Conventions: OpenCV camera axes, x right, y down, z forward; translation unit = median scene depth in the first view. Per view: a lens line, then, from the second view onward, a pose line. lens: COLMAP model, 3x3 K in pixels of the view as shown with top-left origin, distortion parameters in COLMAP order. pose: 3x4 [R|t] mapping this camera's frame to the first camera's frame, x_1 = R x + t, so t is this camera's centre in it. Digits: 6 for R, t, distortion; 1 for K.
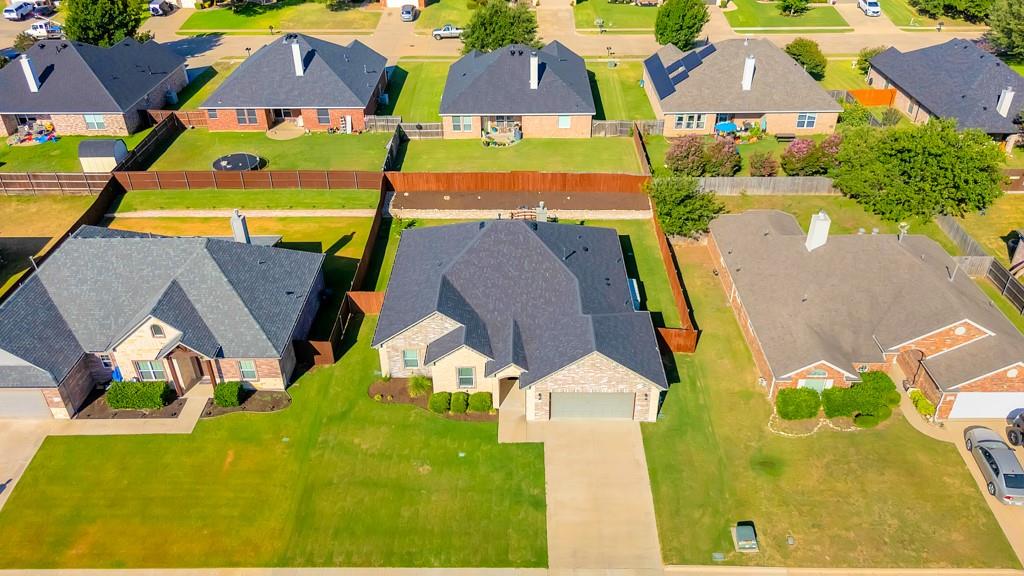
lens RADIAL K [[773.2, 0, 515.0], [0, 773.2, 283.2], [0, 0, 1]] dist [0.061888, -0.057117]
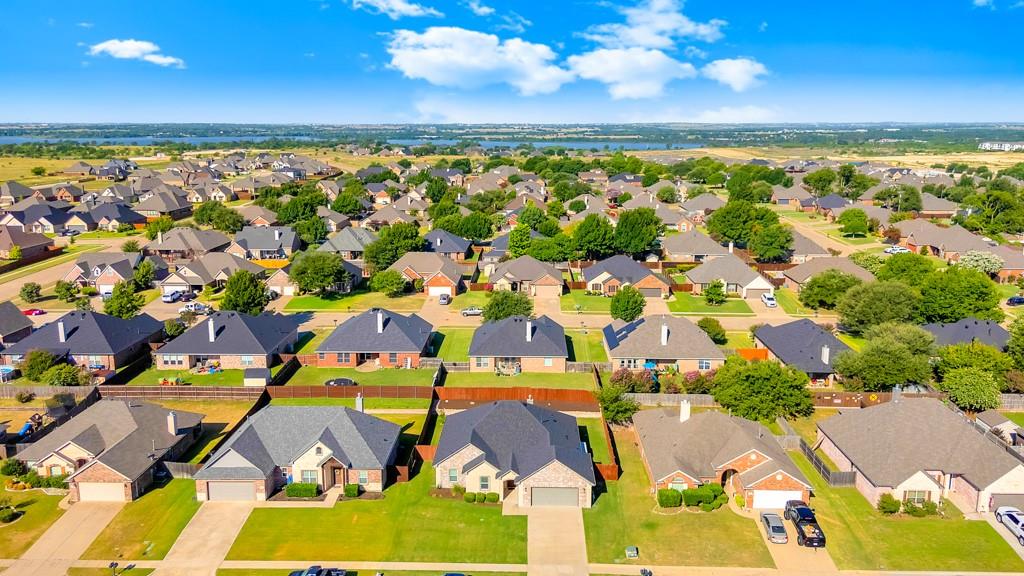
lens RADIAL K [[773.2, 0, 515.0], [0, 773.2, 283.2], [0, 0, 1]] dist [0.061888, -0.057117]
pose [[0.999858, 0.012769, -0.010980, 0.014169], [-0.015866, 0.932842, -0.359936, 0.238059], [0.005647, 0.360059, 0.932913, -0.591106]]
